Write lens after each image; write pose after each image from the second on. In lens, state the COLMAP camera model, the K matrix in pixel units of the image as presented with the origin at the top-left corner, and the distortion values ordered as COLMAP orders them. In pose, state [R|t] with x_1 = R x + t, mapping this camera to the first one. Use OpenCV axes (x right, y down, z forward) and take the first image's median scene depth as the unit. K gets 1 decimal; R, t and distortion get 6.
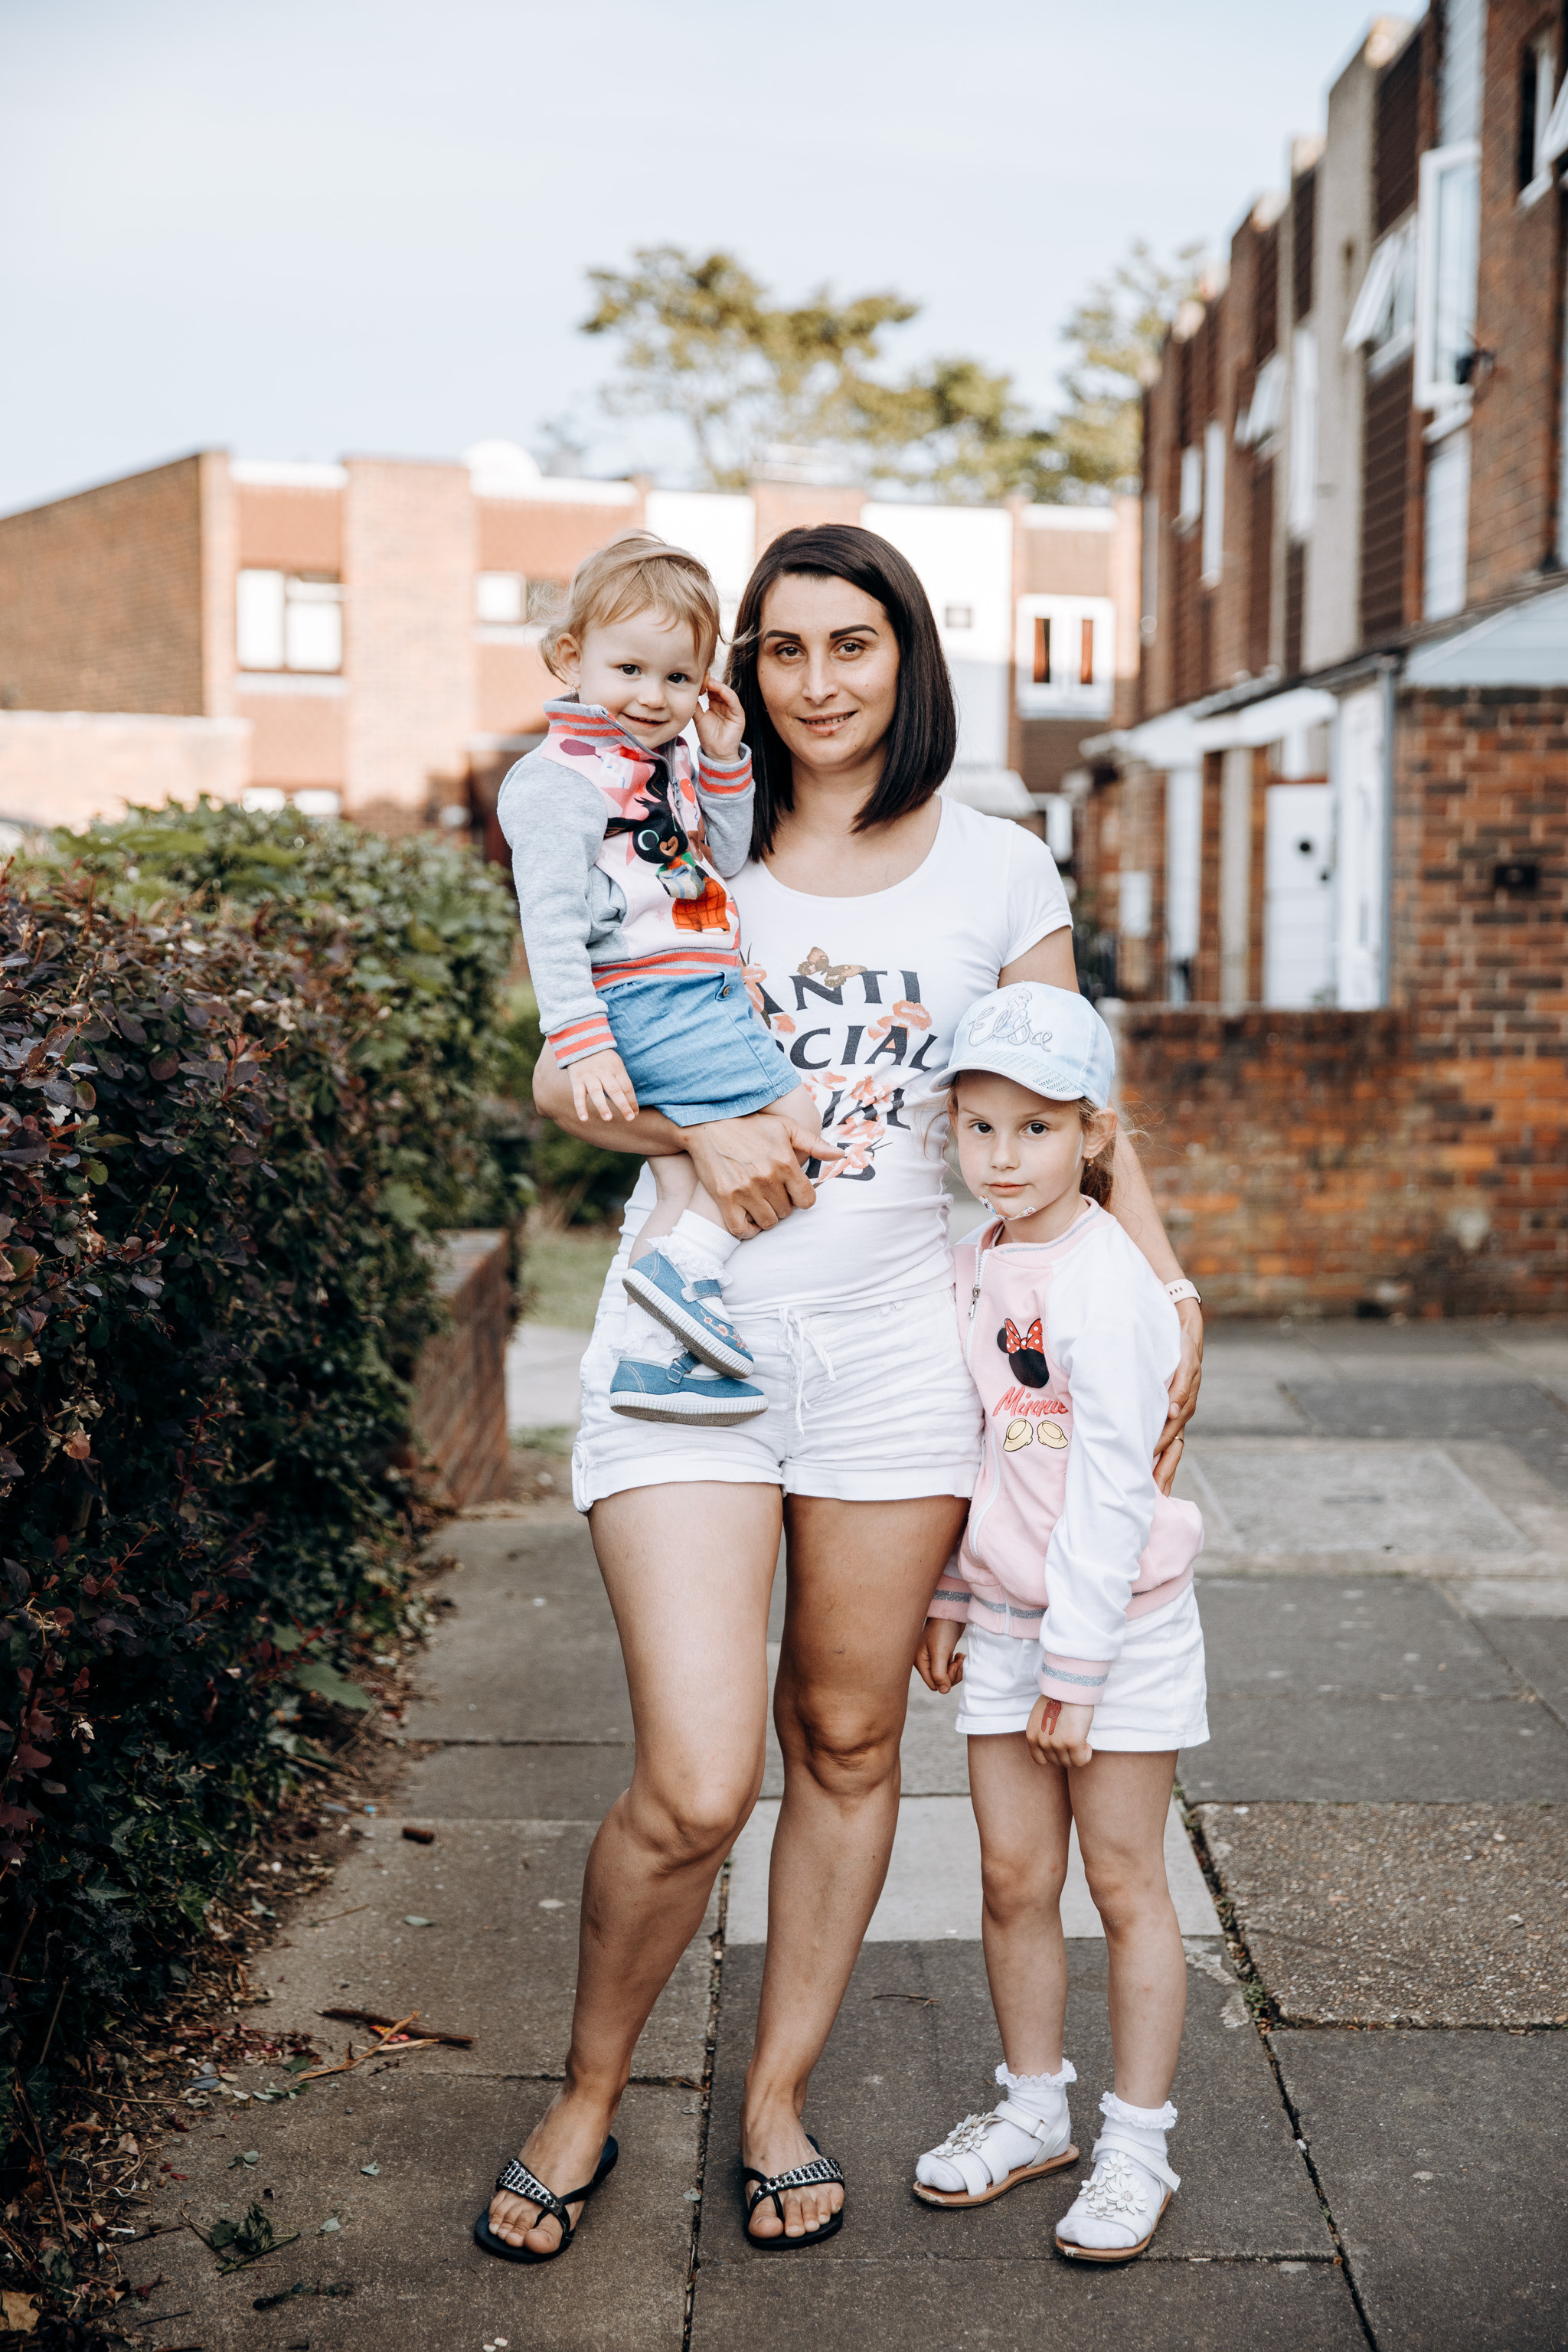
lens RADIAL K [[3437.6, 0, 784.0], [0, 3437.6, 1176.0], [0, 0, 1]] dist [0.112767, 0.062153]
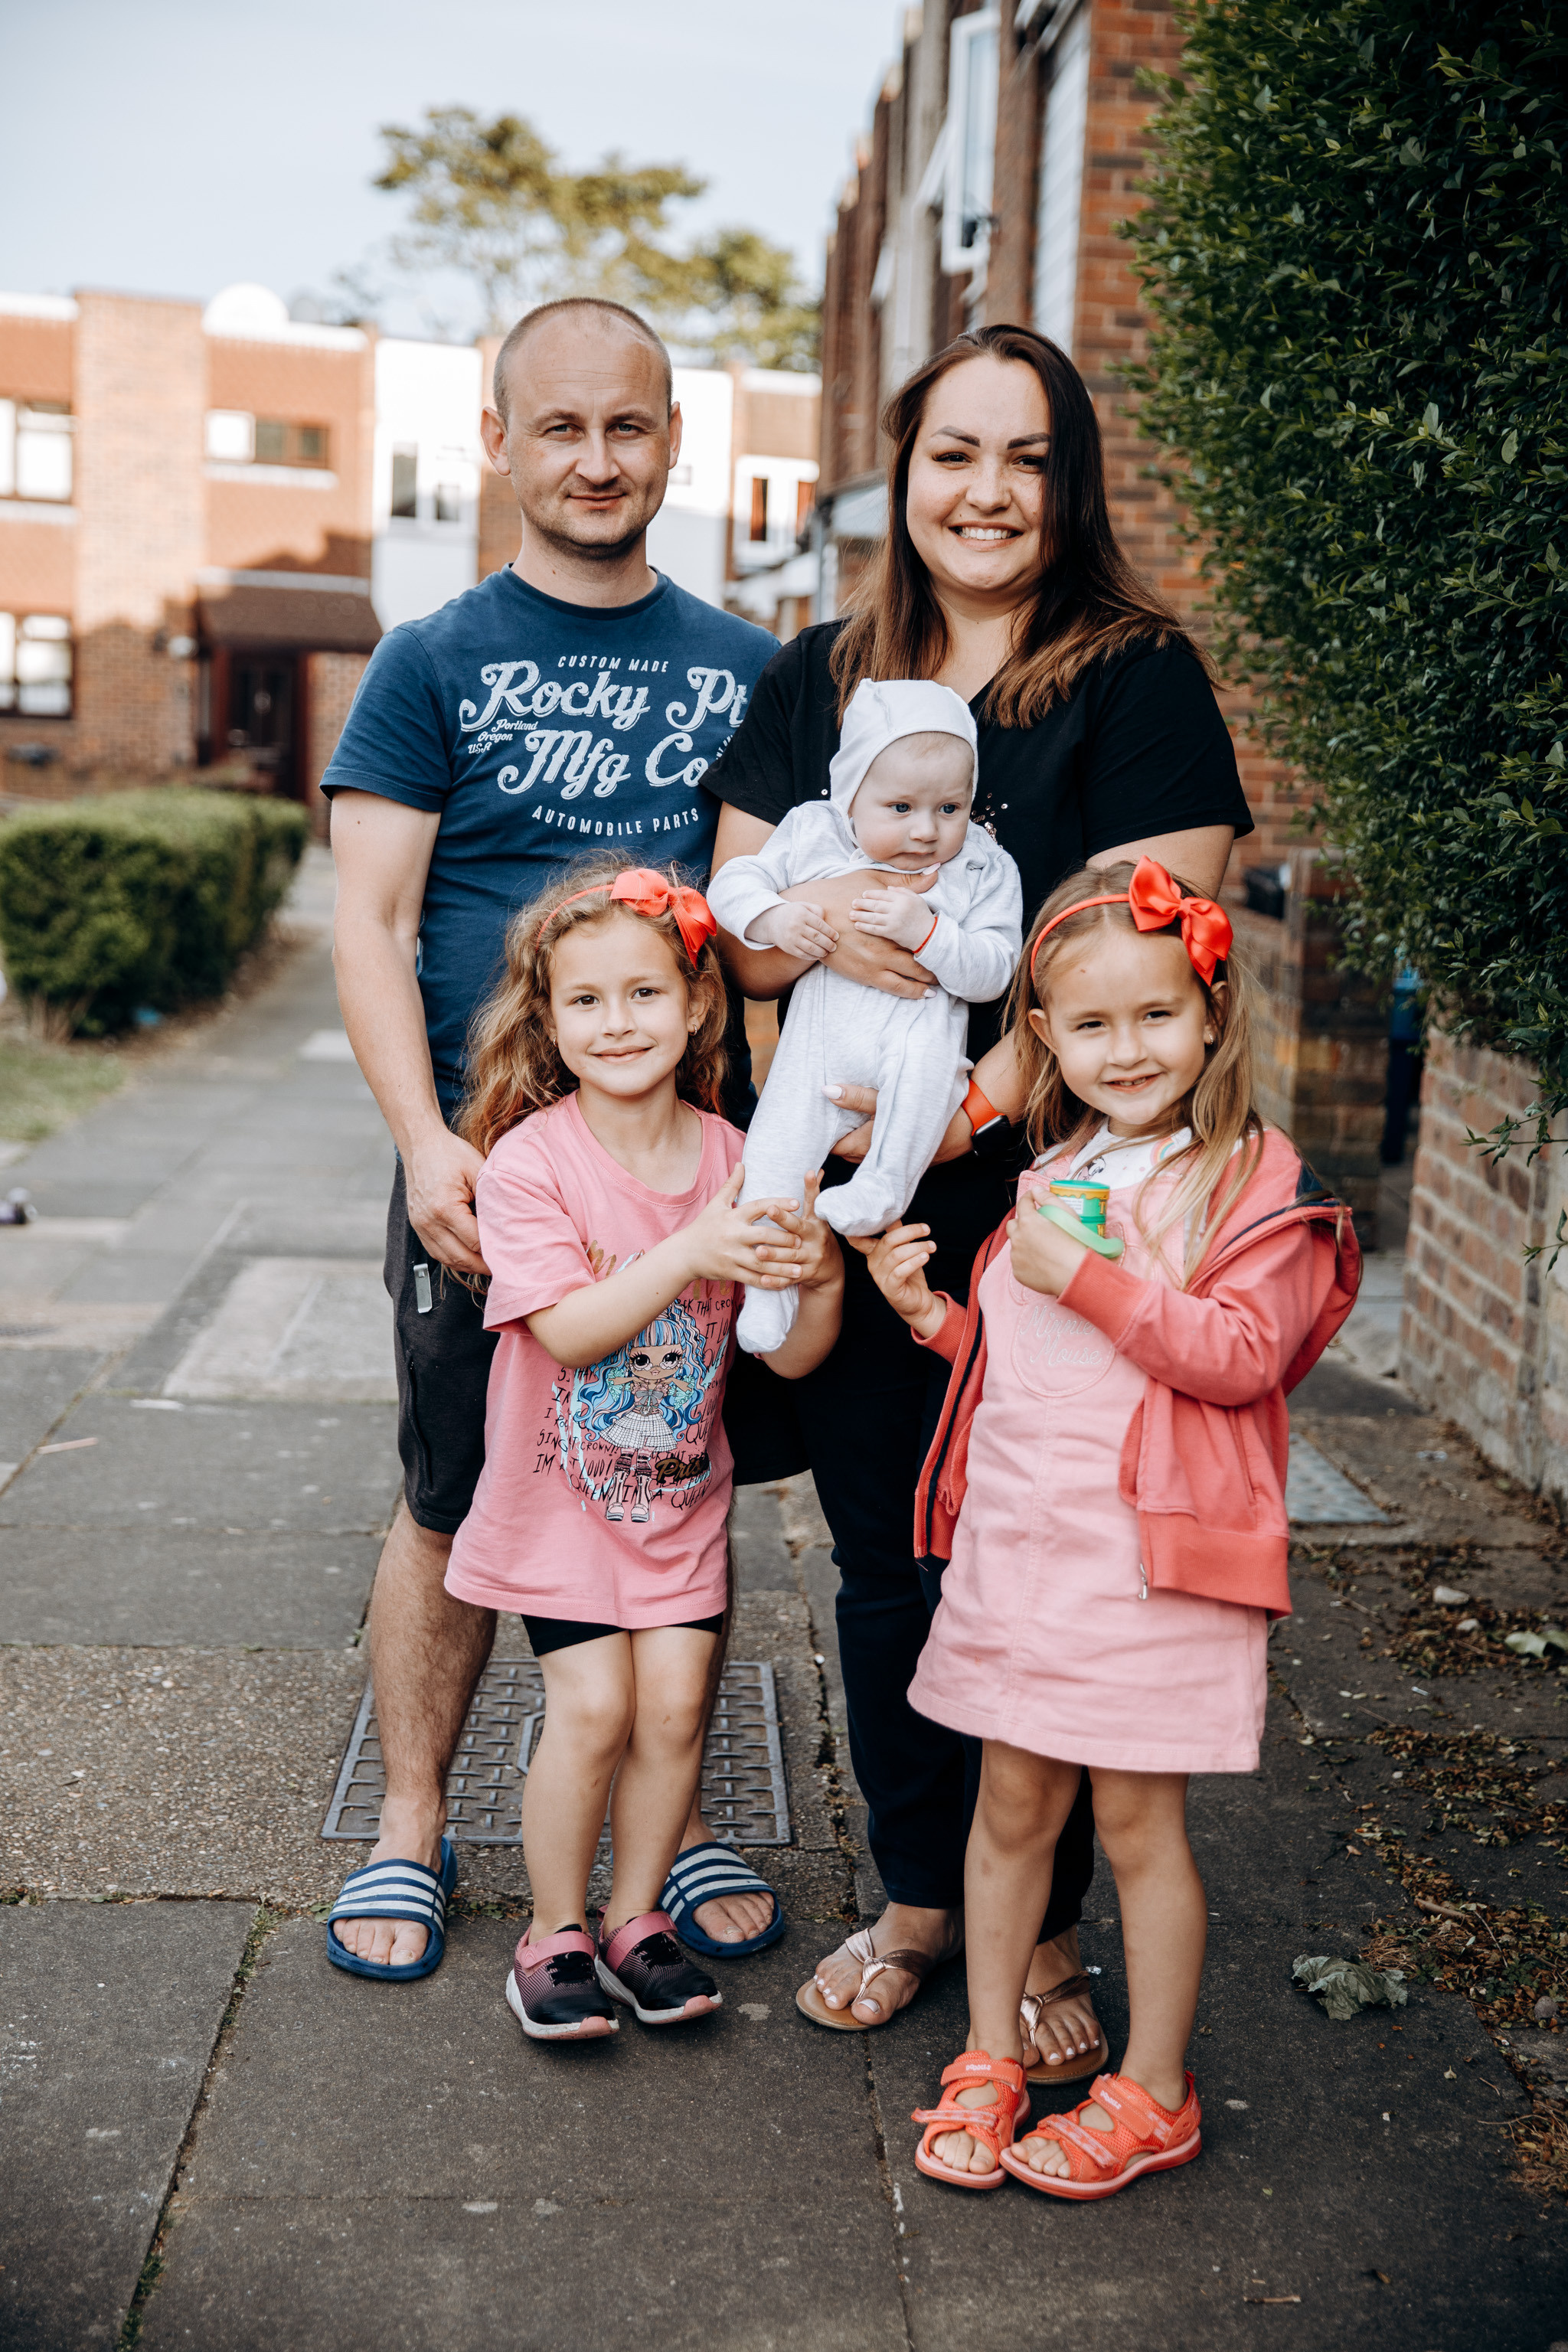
lens RADIAL K [[3192.4, 0, 784.0], [0, 3192.4, 1176.0], [0, 0, 1]] dist [0.098959, 0.013174]
pose [[0.998293, 0.026098, 0.052257, 0.076317], [-0.028810, 0.998239, 0.051846, -0.000169], [-0.050812, -0.053263, 0.997287, 0.026313]]
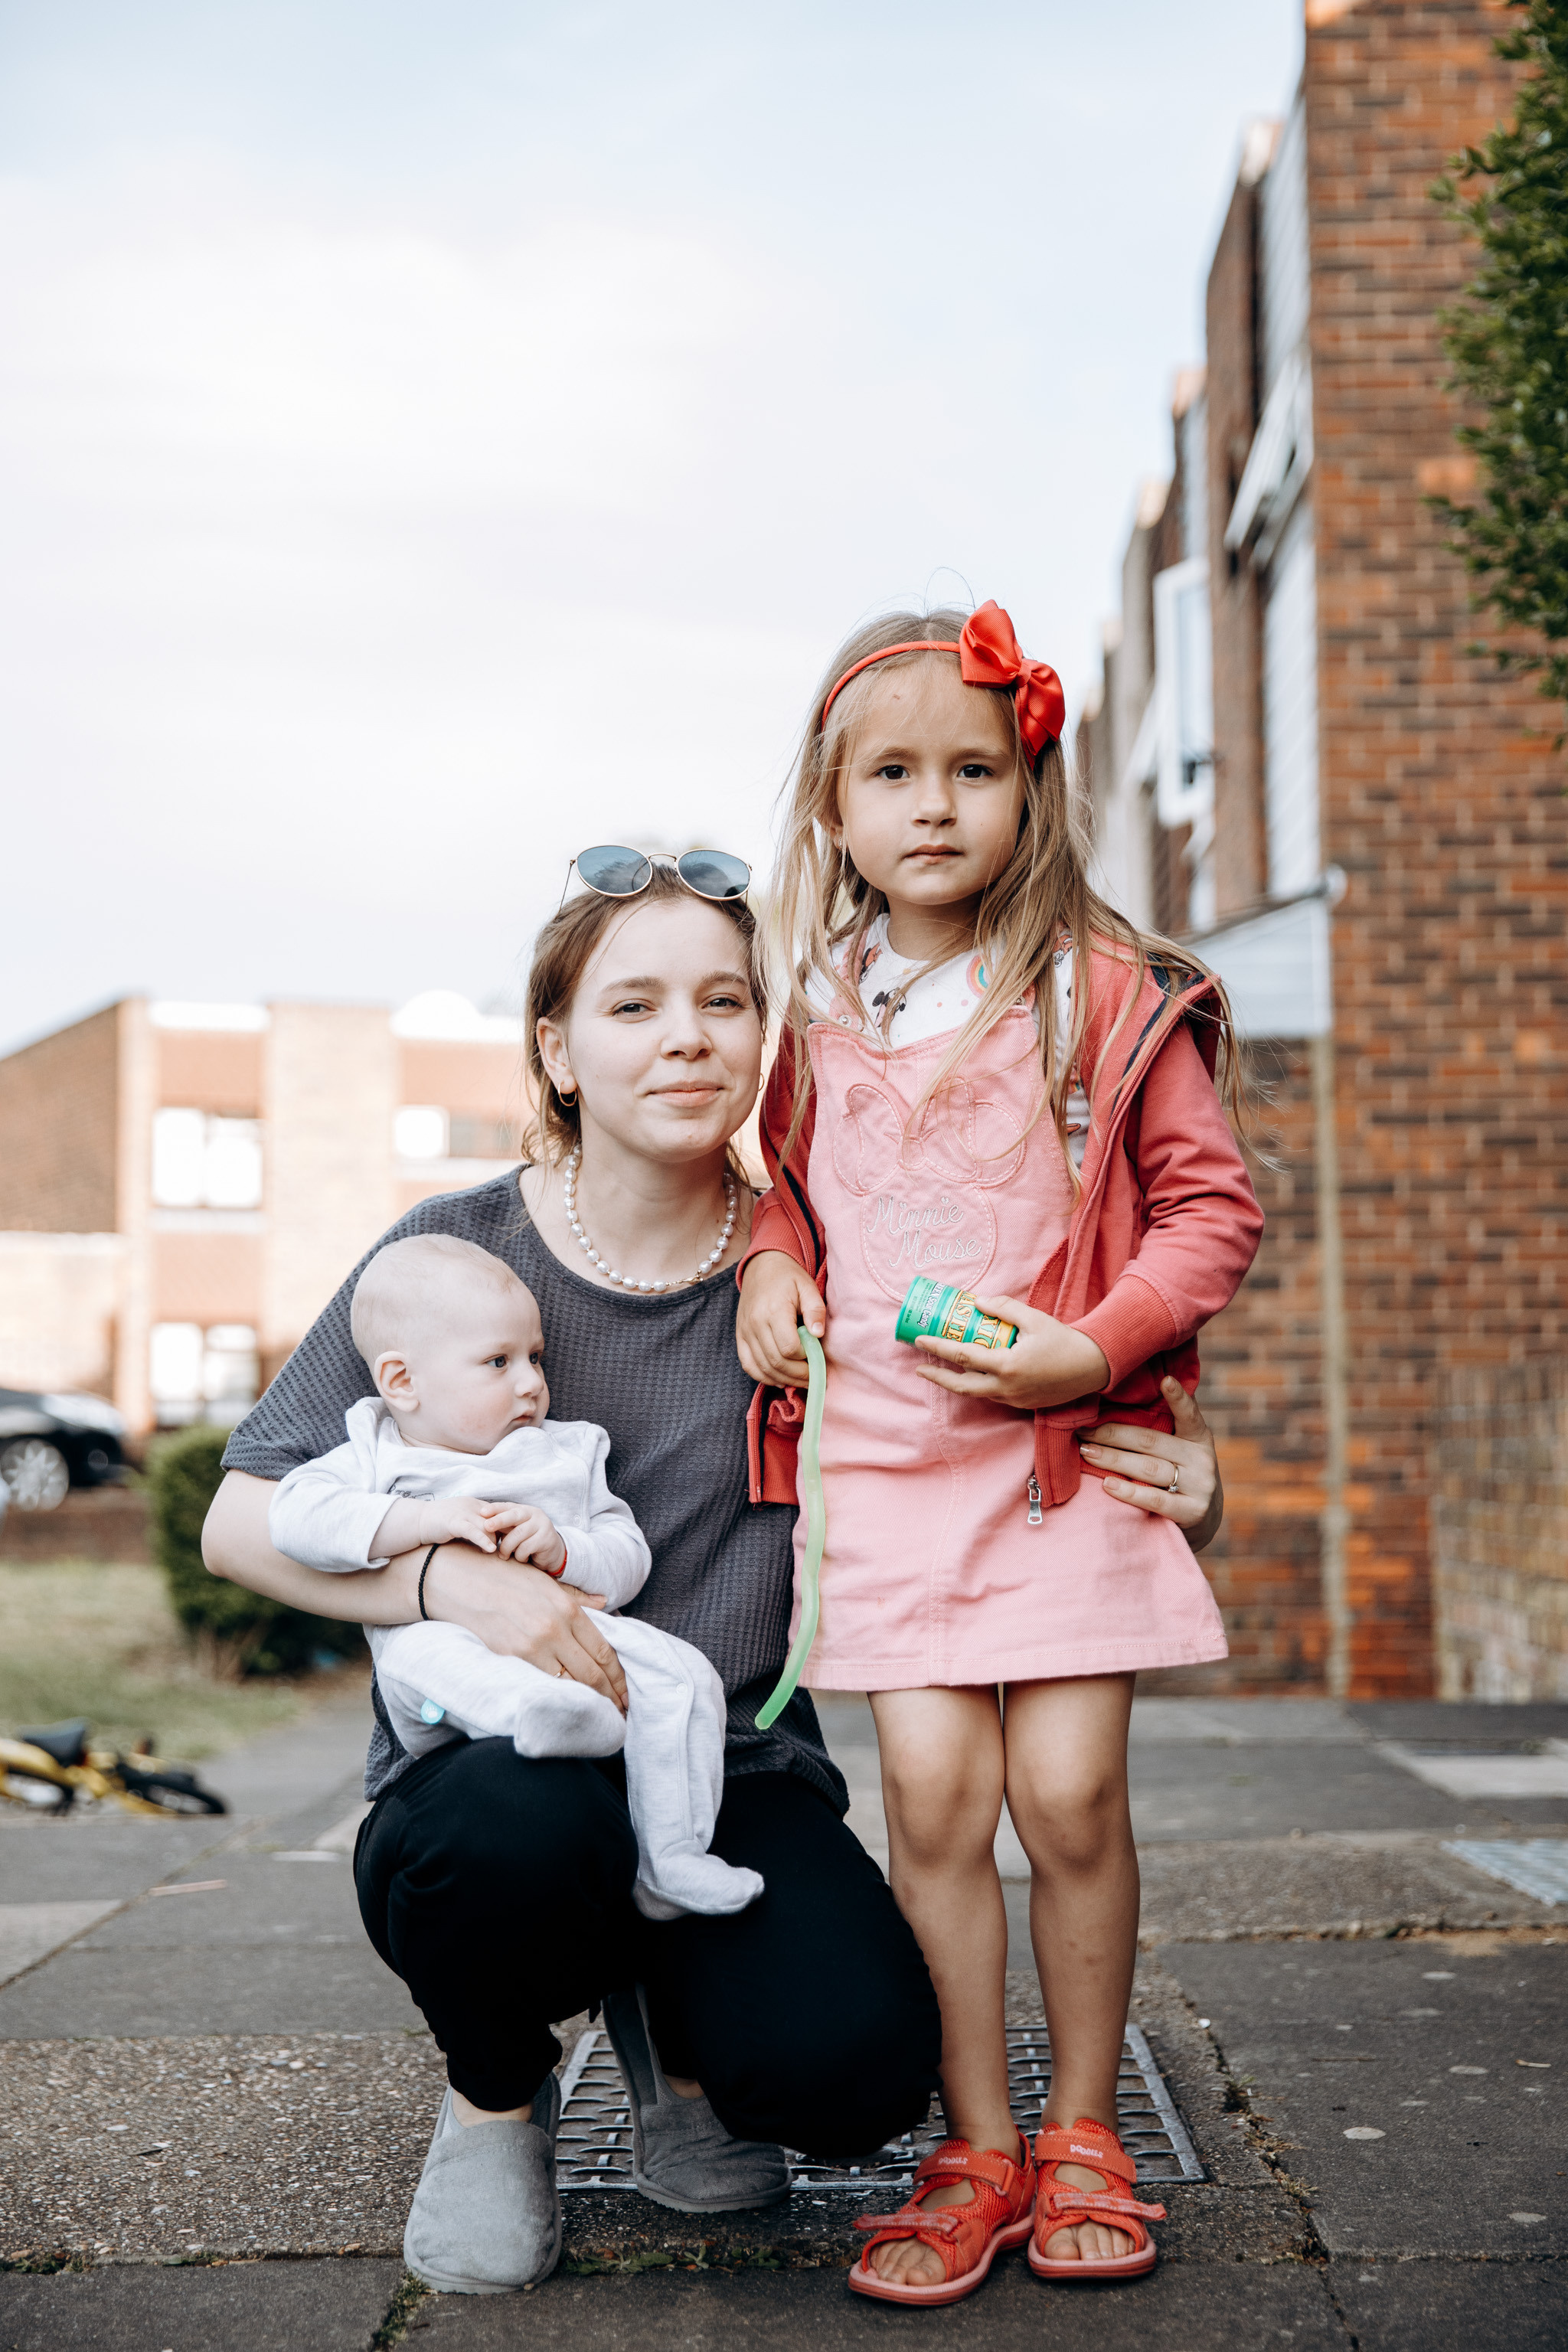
lens RADIAL K [[3373.7, 0, 791.4], [0, 3373.7, 1138.8], [0, 0, 1]] dist [0.095888, 0.030529]
pose [[0.999754, -0.017865, -0.013122, 0.073932], [0.015150, 0.982844, -0.183817, 0.031591], [0.016180, 0.183573, 0.982873, 0.071354]]
